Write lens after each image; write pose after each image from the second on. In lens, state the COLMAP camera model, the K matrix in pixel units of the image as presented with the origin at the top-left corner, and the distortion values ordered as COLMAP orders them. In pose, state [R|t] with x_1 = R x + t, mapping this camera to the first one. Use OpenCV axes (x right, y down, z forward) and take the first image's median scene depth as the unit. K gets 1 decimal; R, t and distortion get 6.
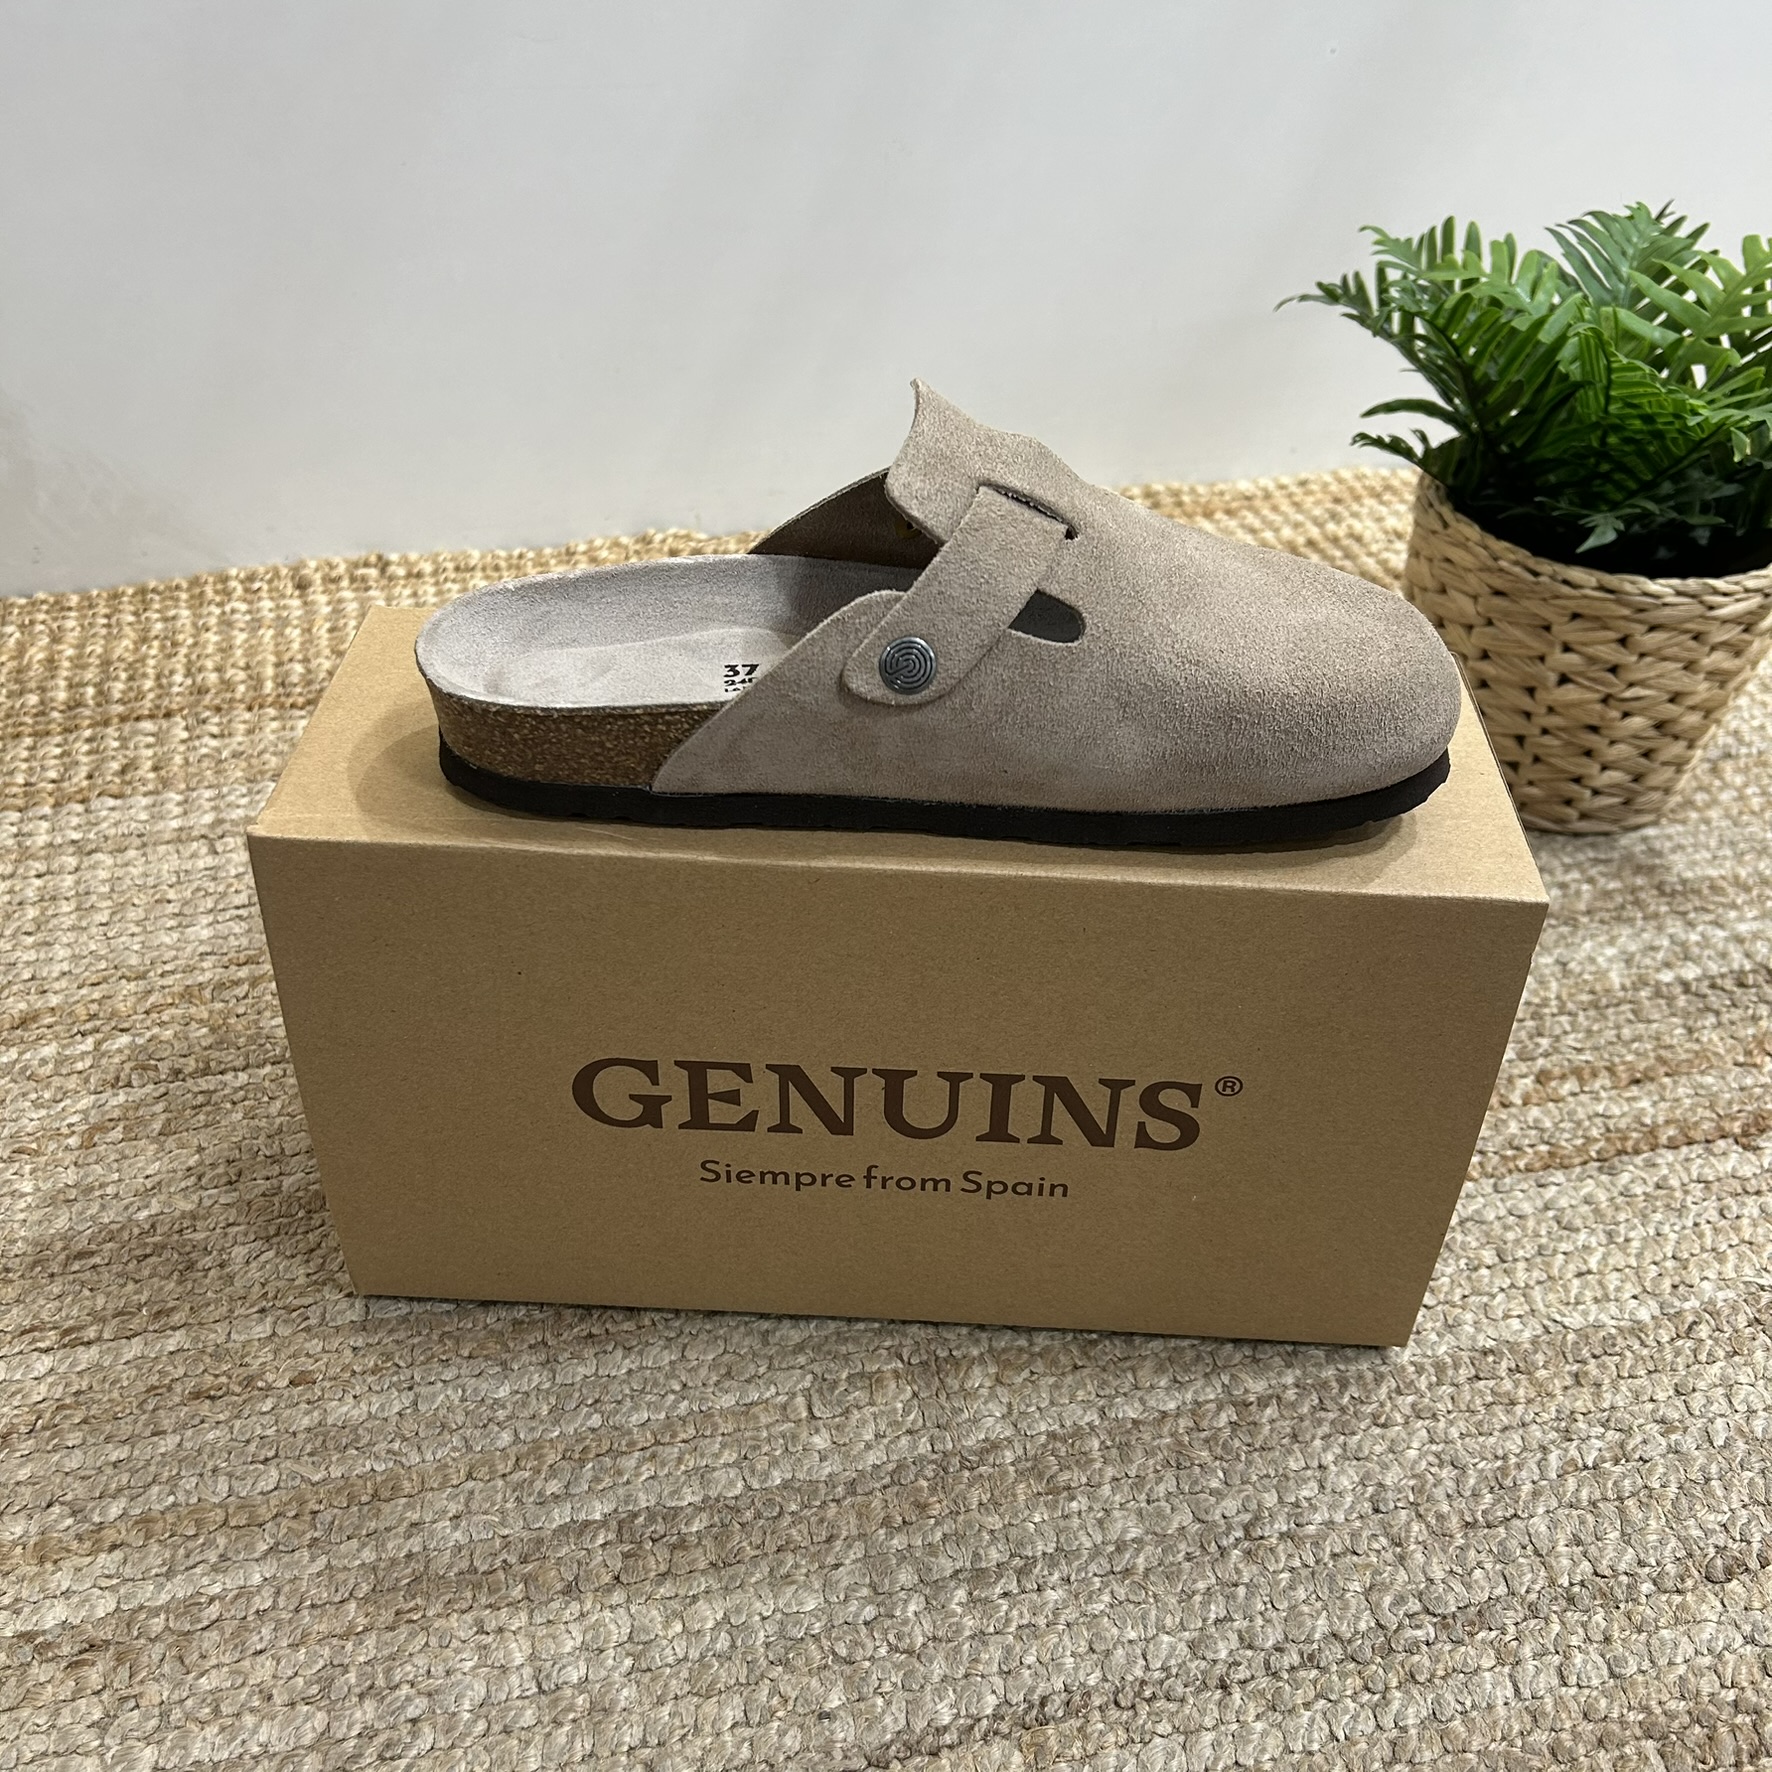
lens RADIAL K [[1819.5, 0, 899.2], [0, 1819.5, 914.7], [0, 0, 1]] dist [0.005022, 0.000000]
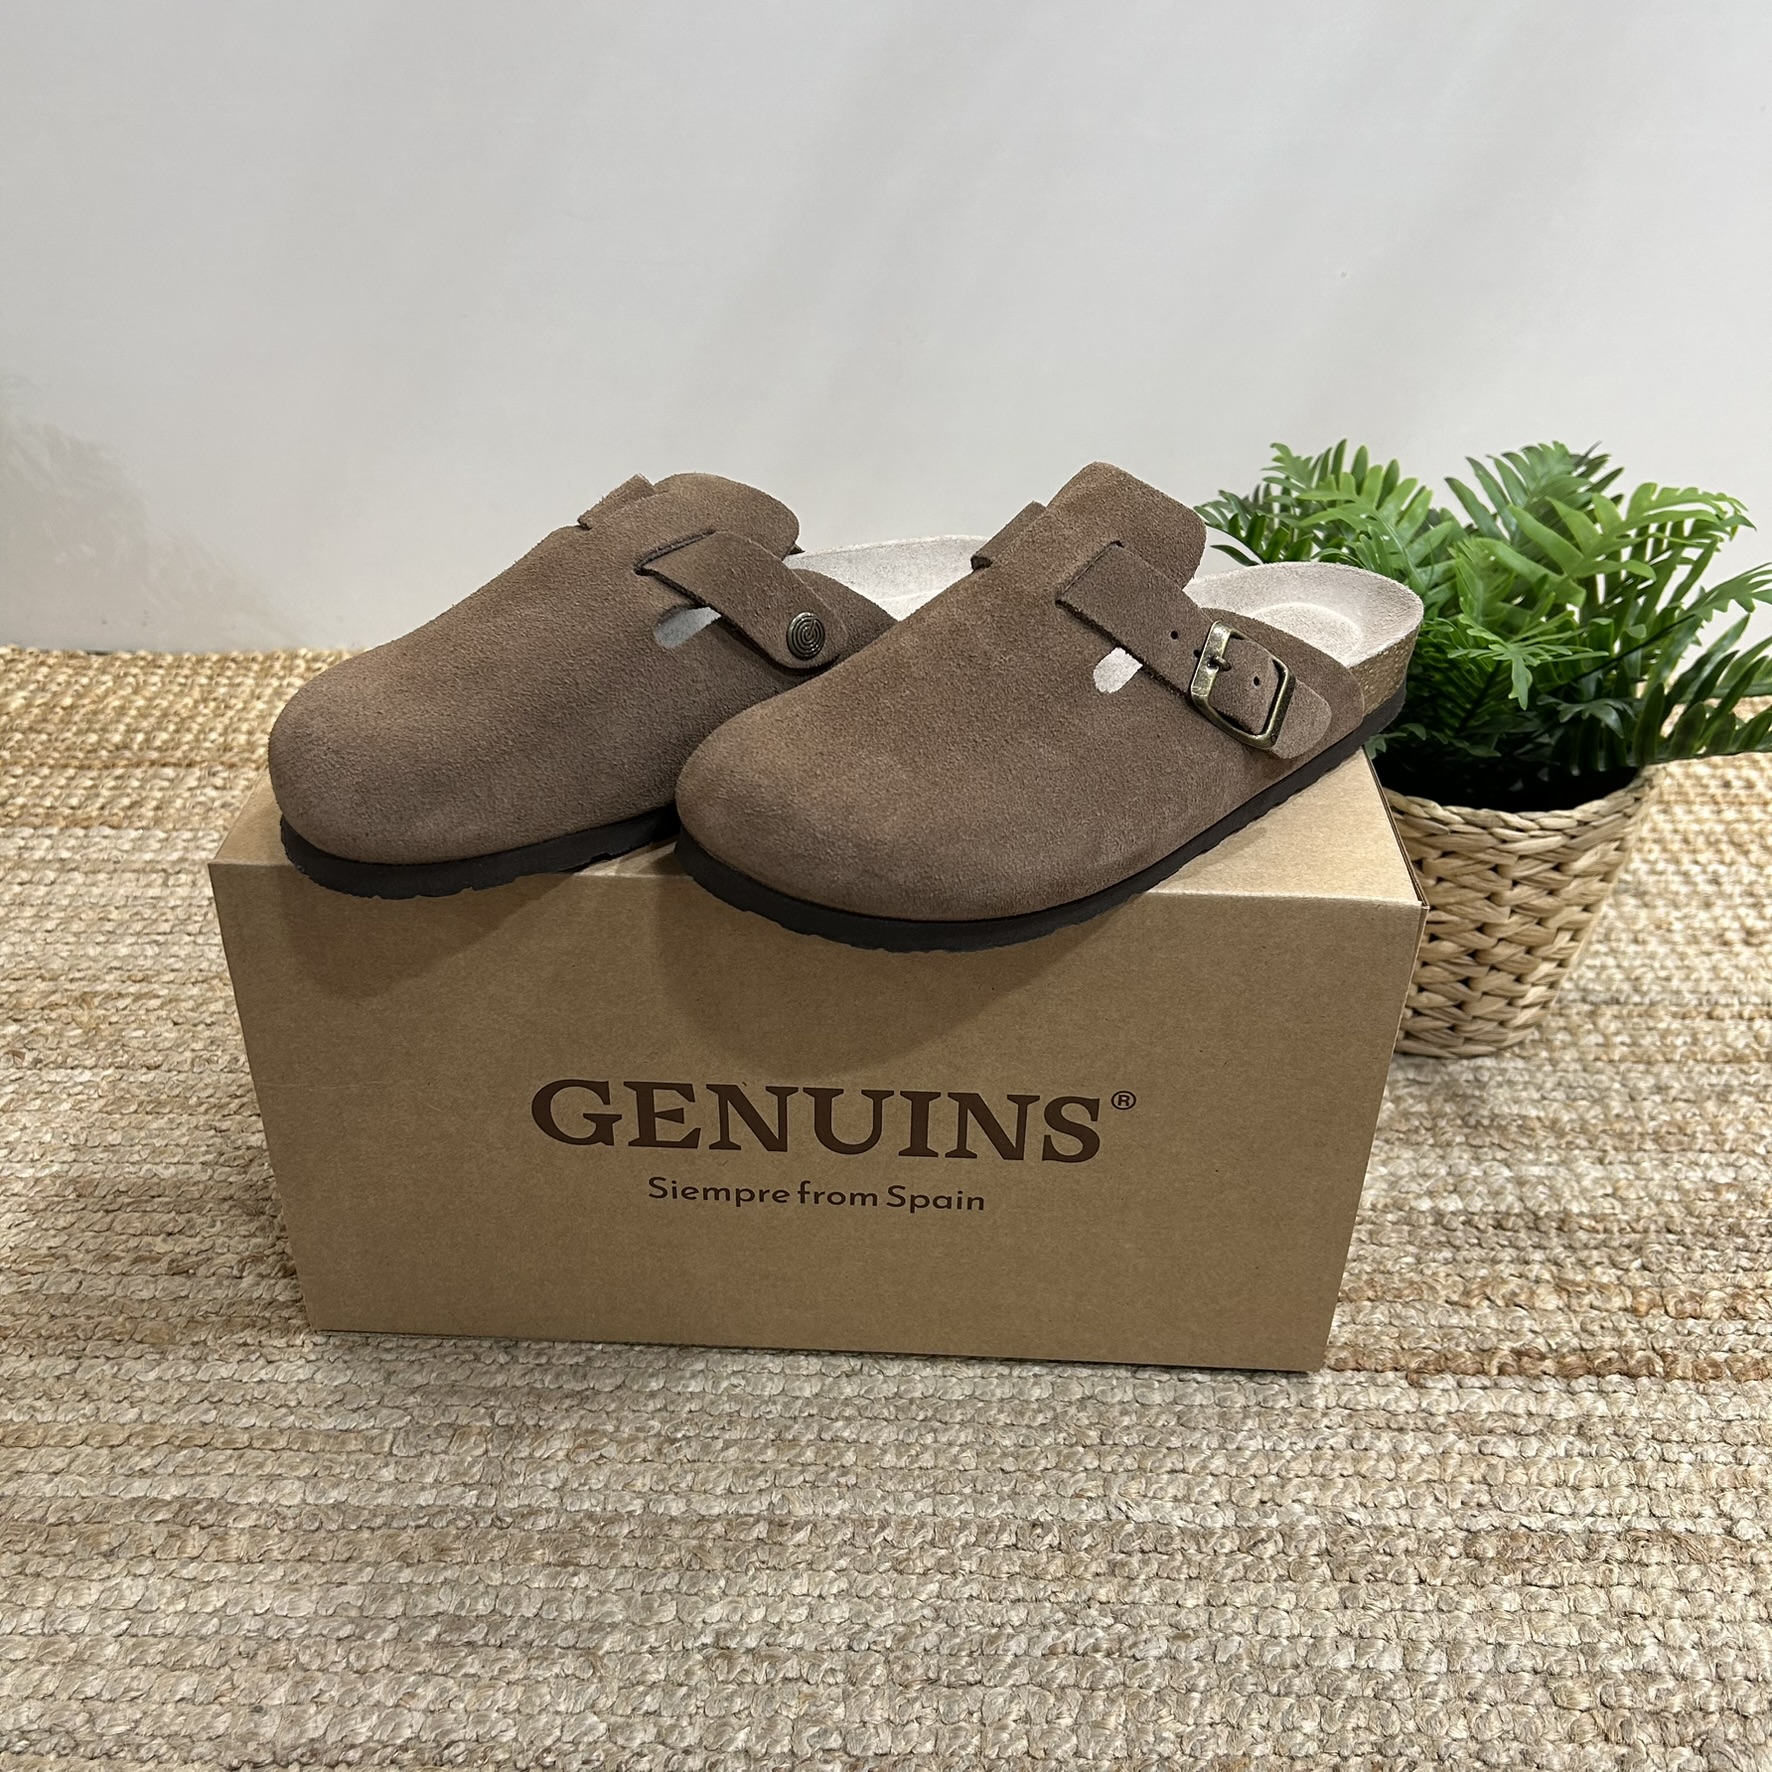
lens RADIAL K [[1819.5, 0, 903.7], [0, 1819.5, 912.0], [0, 0, 1]] dist [0.005022, 0.000000]
pose [[0.969205, 0.137387, -0.204368, 0.339002], [-0.153450, 0.986025, -0.064871, -0.015749], [0.192599, 0.094234, 0.976742, -0.030328]]
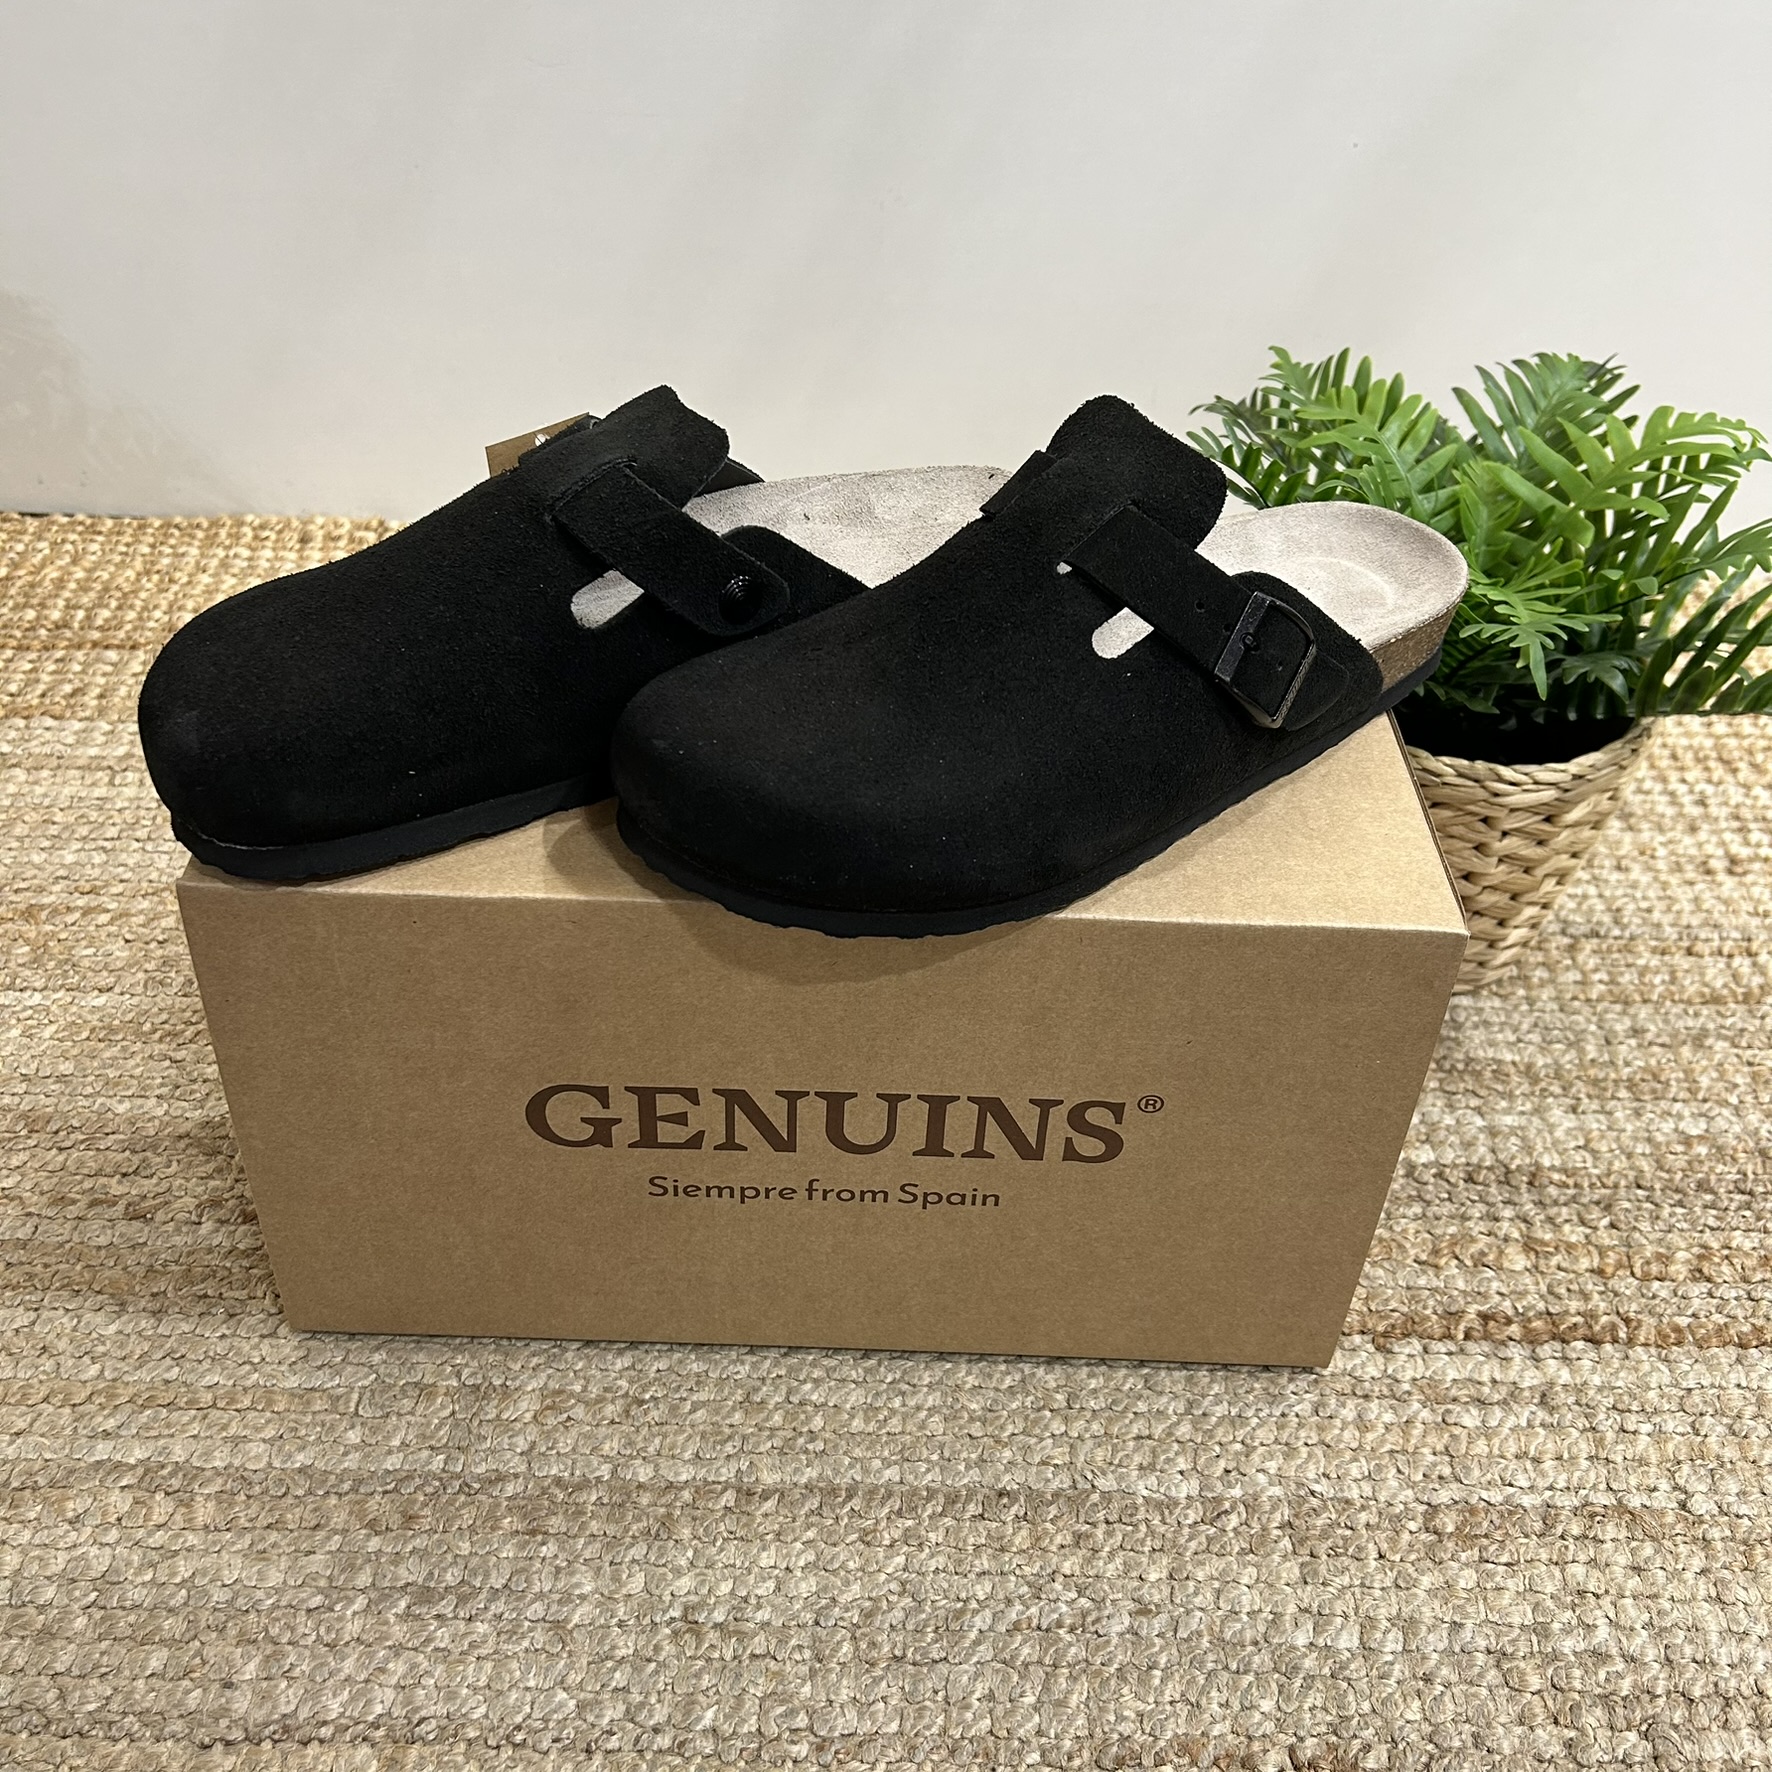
lens RADIAL K [[1819.5, 0, 898.9], [0, 1819.5, 913.6], [0, 0, 1]] dist [0.005022, 0.000000]
pose [[0.970159, 0.175286, -0.167527, 0.313154], [-0.169848, 0.984379, 0.046375, -0.097477], [0.173039, -0.016537, 0.984776, -0.008374]]
